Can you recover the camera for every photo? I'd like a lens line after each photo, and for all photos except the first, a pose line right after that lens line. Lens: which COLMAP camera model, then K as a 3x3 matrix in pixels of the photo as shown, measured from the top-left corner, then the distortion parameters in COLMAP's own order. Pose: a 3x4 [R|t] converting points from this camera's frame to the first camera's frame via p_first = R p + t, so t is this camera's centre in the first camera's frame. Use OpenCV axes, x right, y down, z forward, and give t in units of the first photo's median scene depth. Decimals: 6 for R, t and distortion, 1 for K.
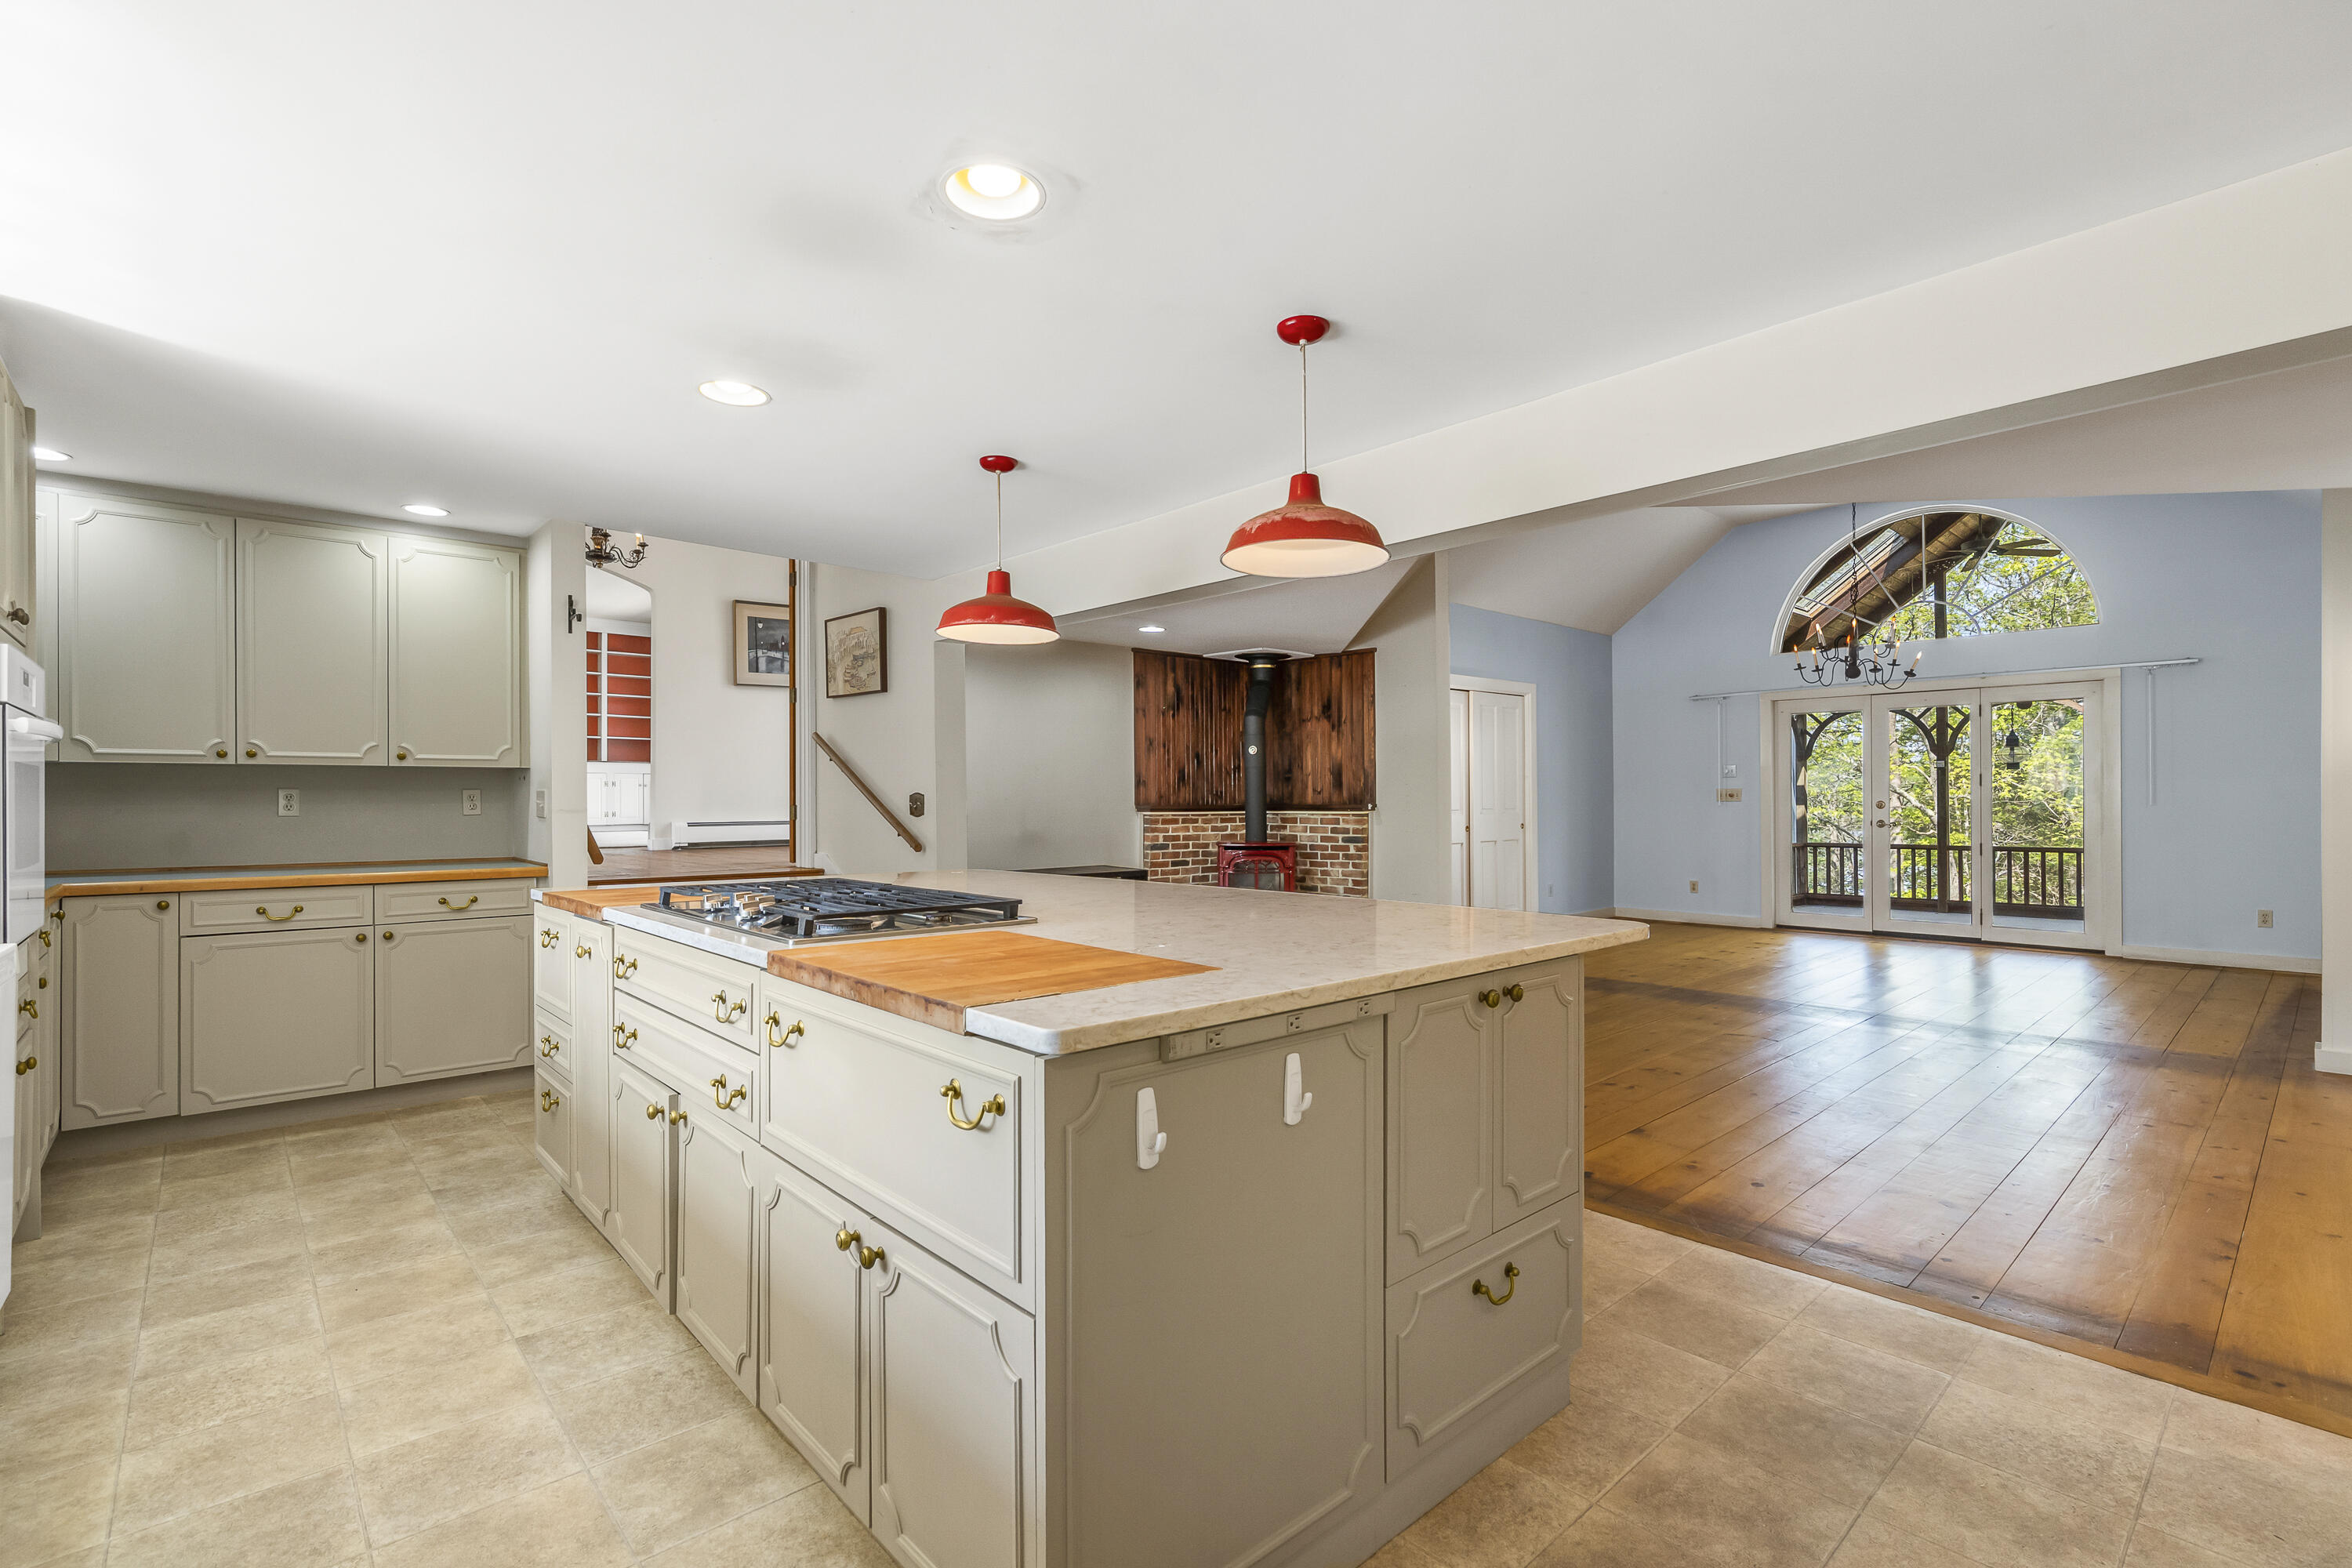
lens RADIAL K [[1065.6, 0, 1182.9], [0, 1065.6, 794.7], [0, 0, 1]] dist [-0.001343, 0.000357]
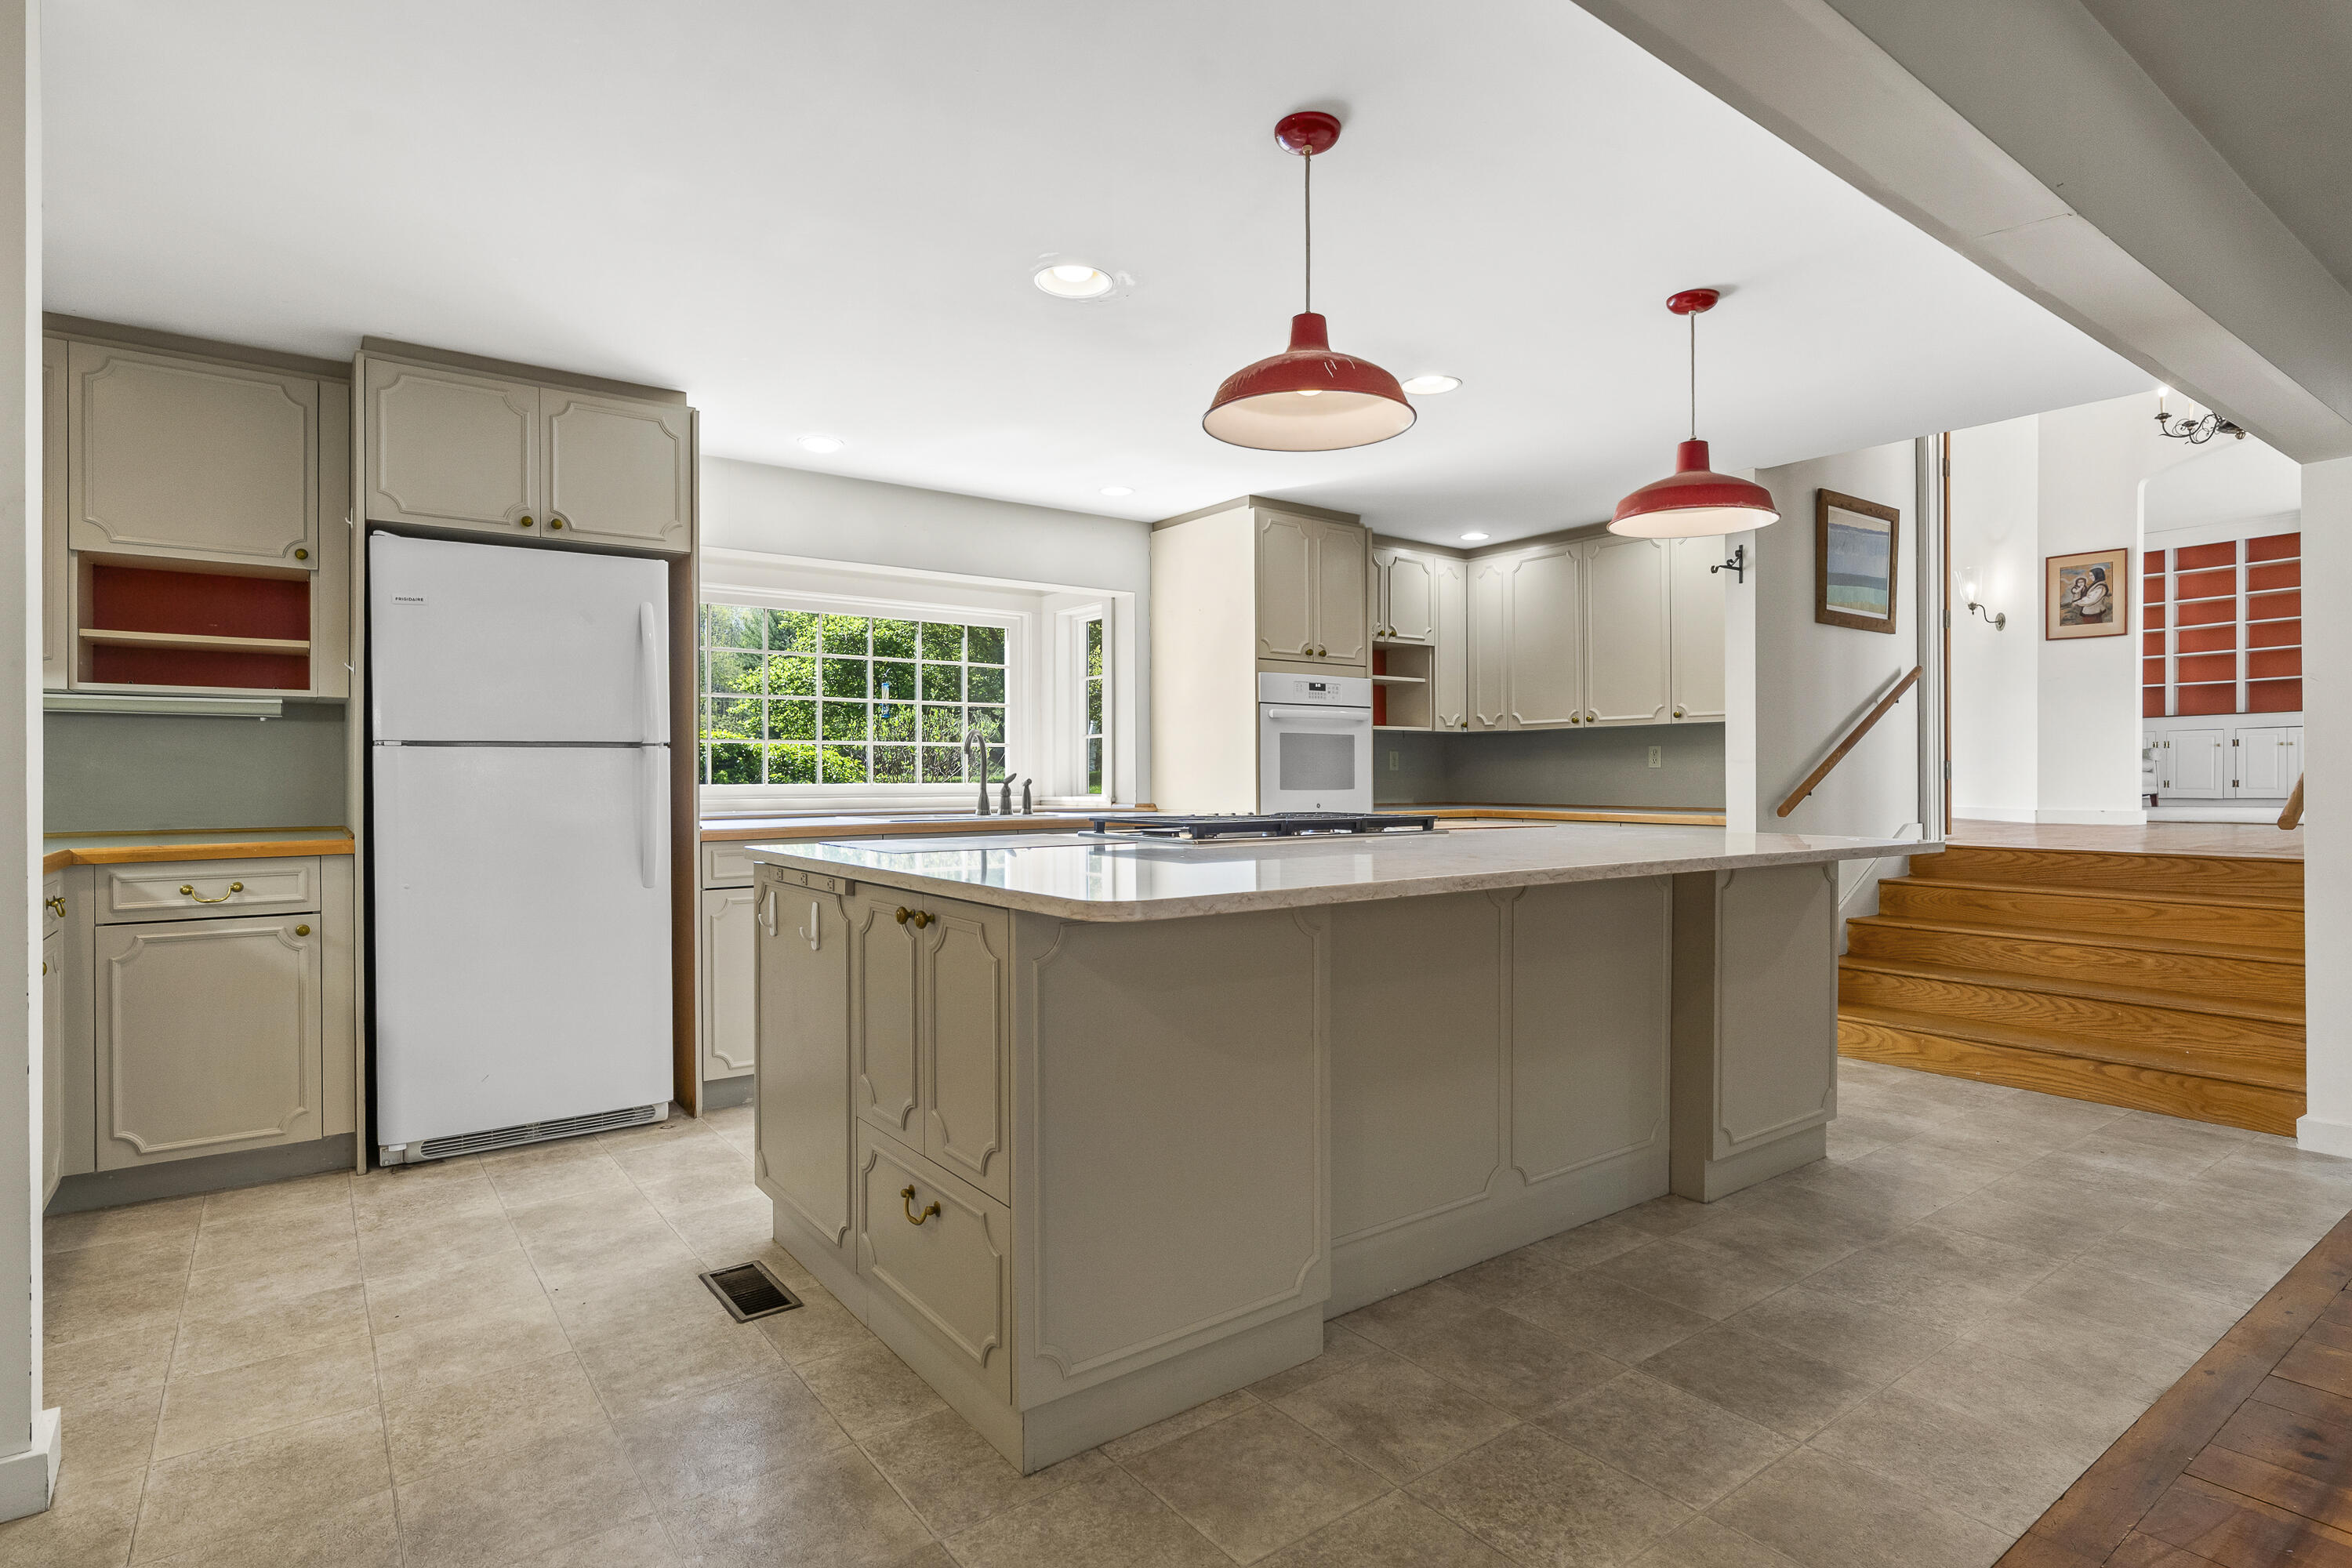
lens RADIAL K [[1201.5, 0, 1175.7], [0, 1201.5, 777.7], [0, 0, 1]] dist [-0.003739, 0.000750]
pose [[-0.096693, 0.004442, -0.995304, 0.304477], [0.007970, 0.999961, 0.003689, 0.011504], [0.995282, -0.007576, -0.096725, 0.294914]]
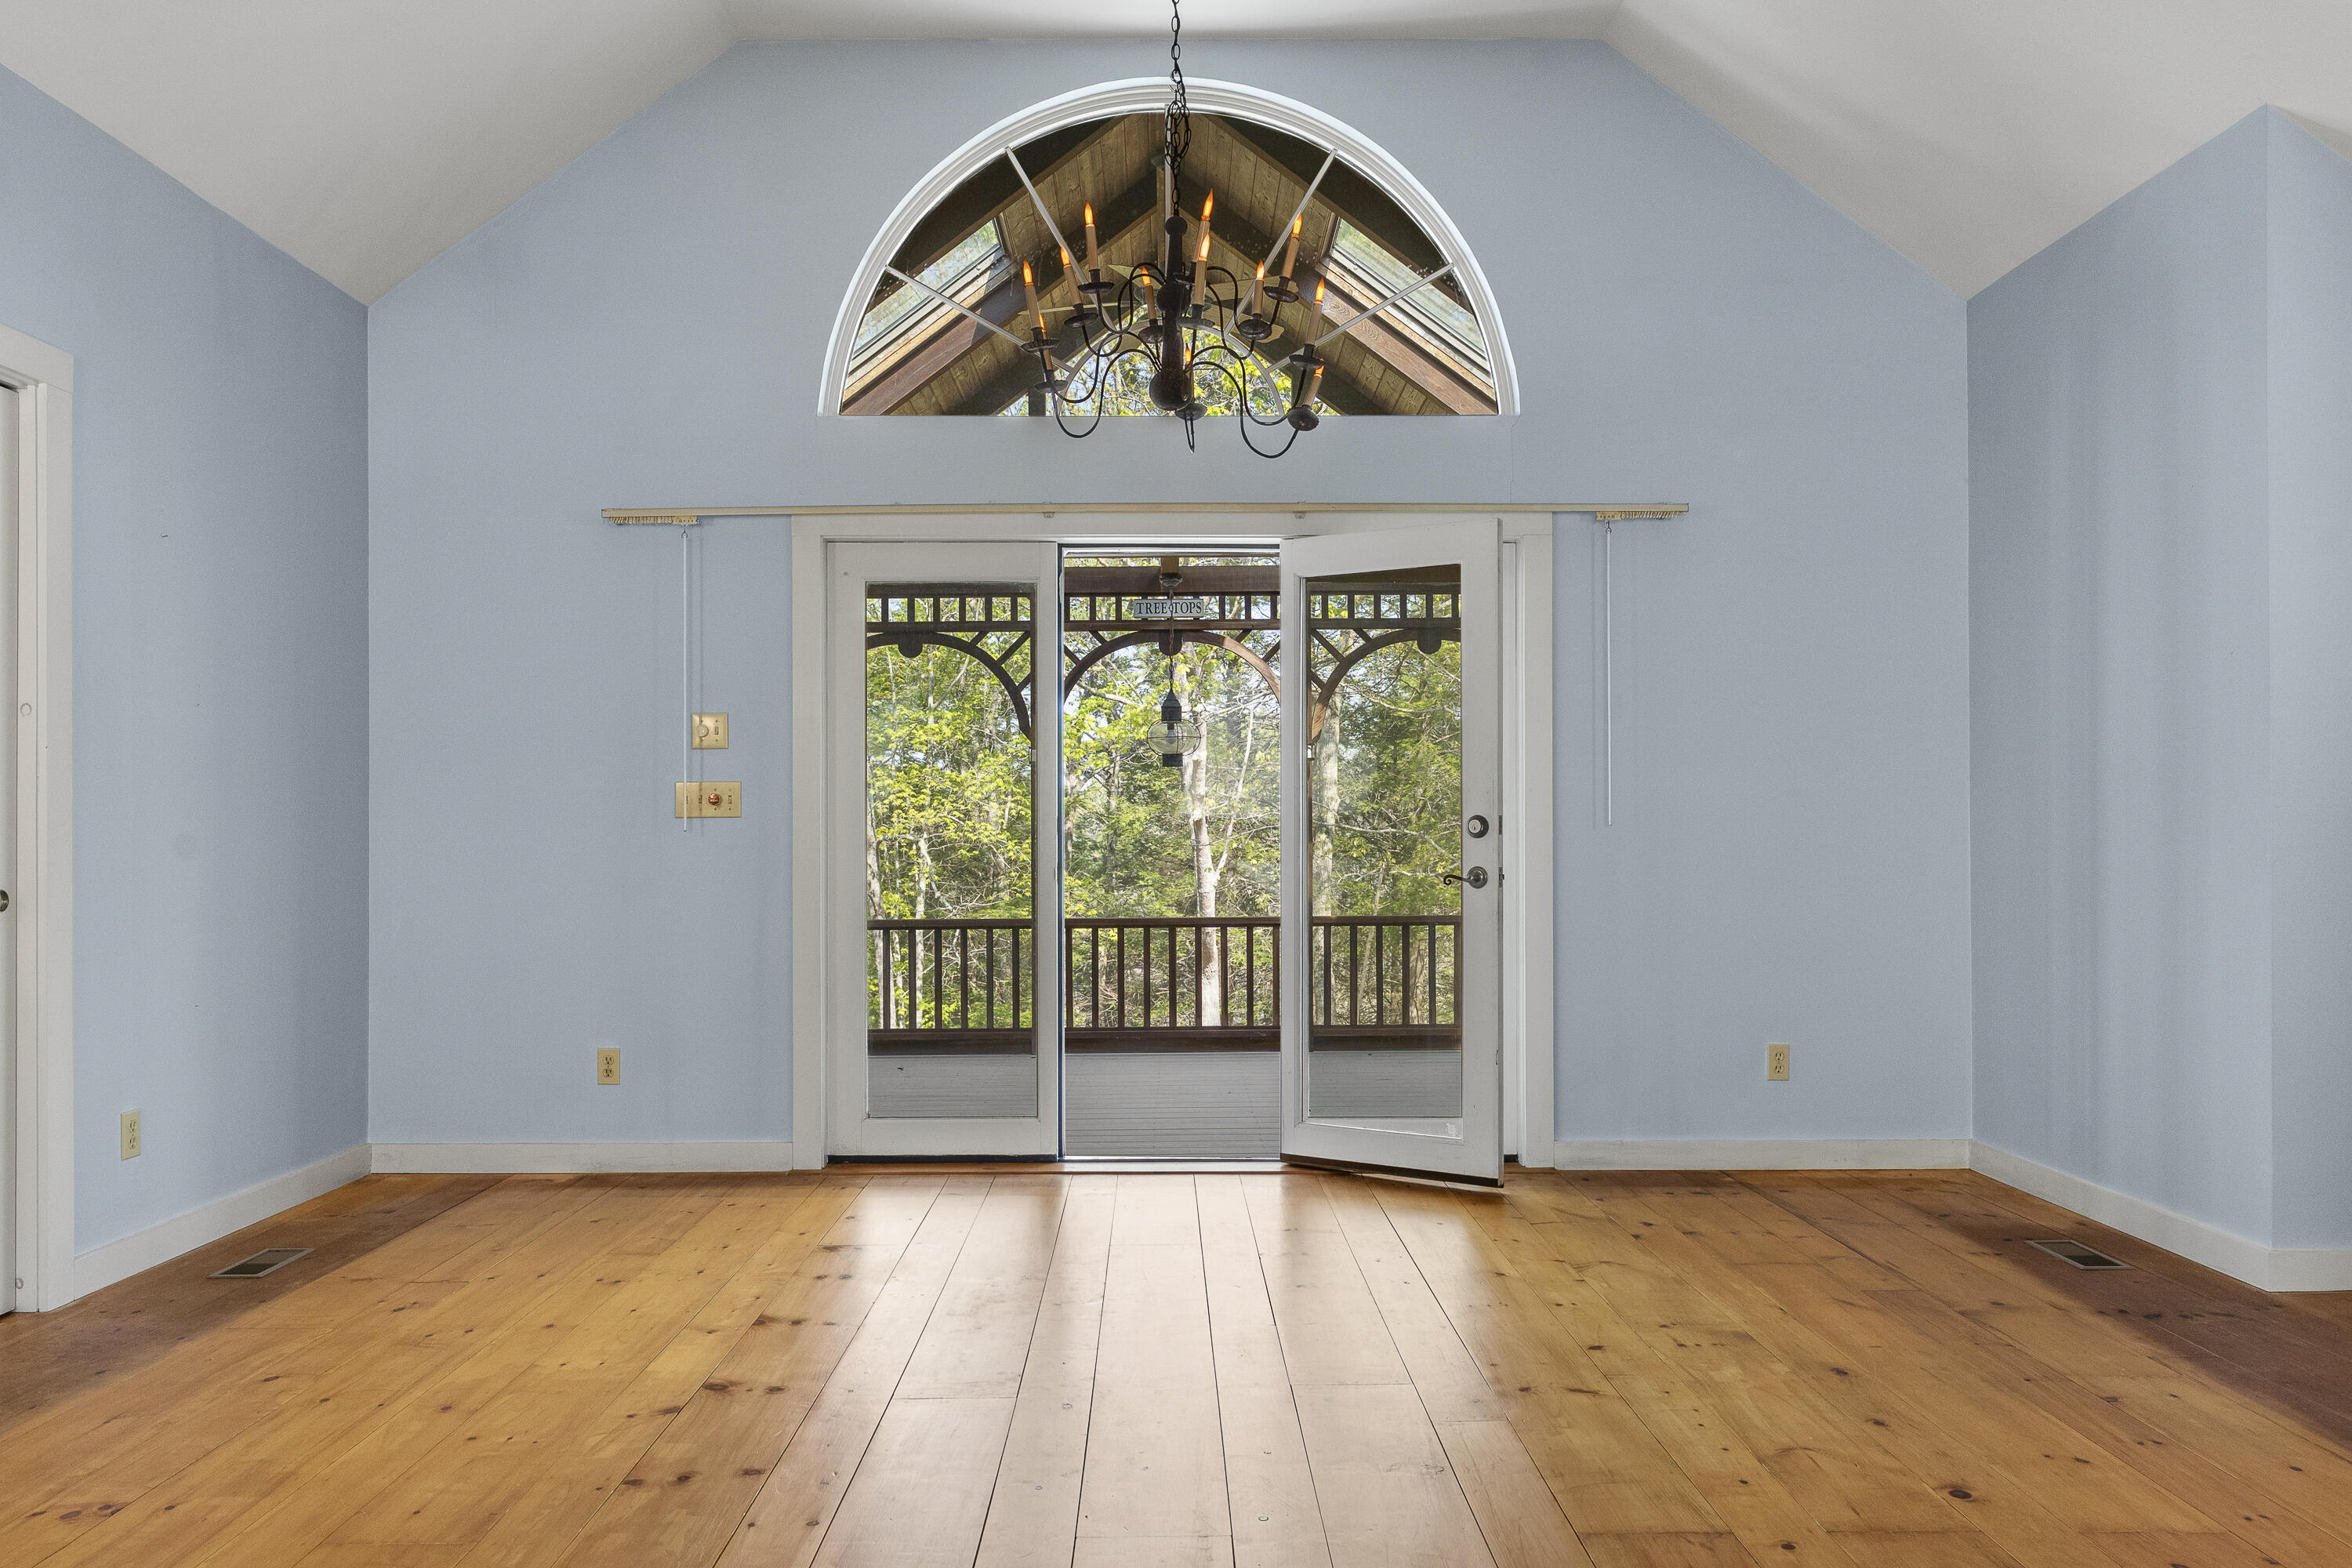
lens RADIAL K [[1692.3, 0, 1169.2], [0, 1692.3, 821.7], [0, 0, 1]] dist [-0.000355, 0.001347]
pose [[0.671402, 0.012228, 0.740992, 0.229642], [-0.003786, 0.999907, -0.013071, 0.016665], [-0.741083, 0.005971, 0.671387, 0.584879]]
